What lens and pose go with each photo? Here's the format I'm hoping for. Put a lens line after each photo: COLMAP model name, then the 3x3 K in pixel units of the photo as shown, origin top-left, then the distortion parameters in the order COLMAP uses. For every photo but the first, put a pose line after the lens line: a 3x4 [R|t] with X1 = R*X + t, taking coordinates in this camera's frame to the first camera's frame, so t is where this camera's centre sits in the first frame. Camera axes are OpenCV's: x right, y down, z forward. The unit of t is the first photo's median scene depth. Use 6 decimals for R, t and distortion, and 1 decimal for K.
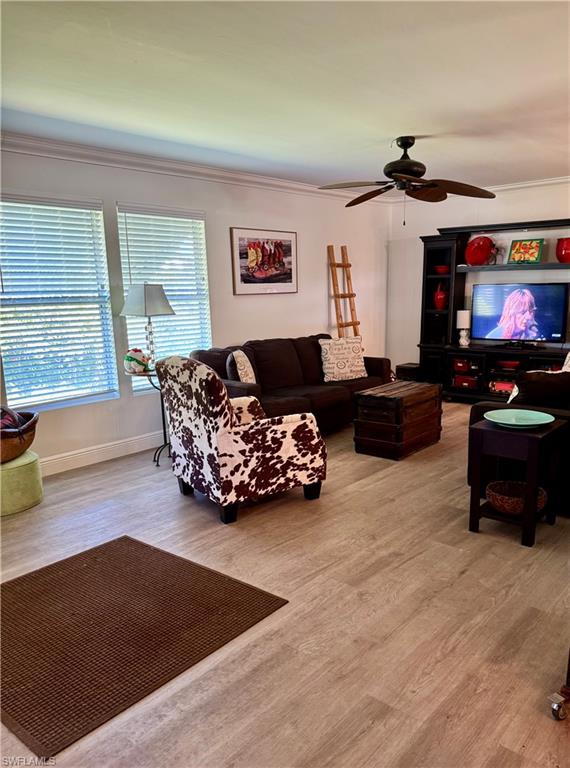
lens RADIAL K [[589.6, 0, 310.1], [0, 589.6, 418.6], [0, 0, 1]] dist [0.149051, -0.246198]
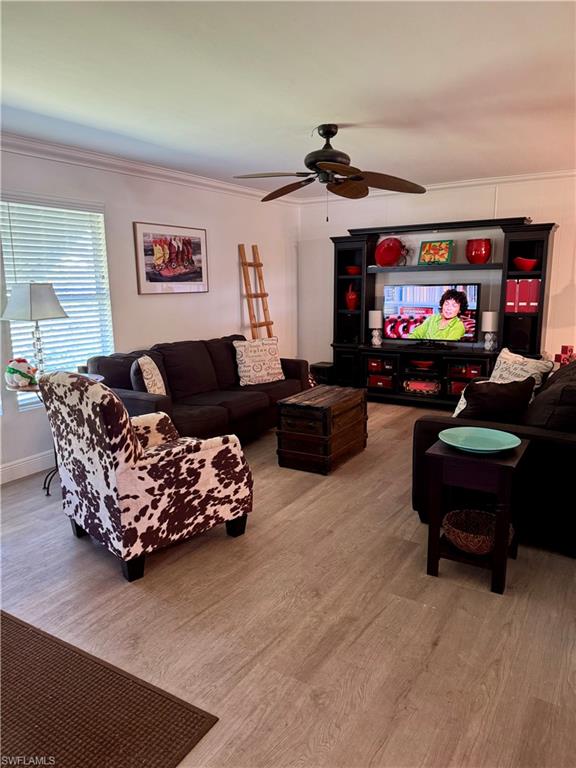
lens RADIAL K [[551.4, 0, 288.0], [0, 551.4, 384.0], [0, 0, 1]] dist [0.067666, -0.006579]
pose [[0.991487, -0.021229, 0.128465, -0.021031], [0.026718, 0.998795, -0.041155, -0.046238], [-0.127437, 0.044237, 0.990860, 0.205390]]
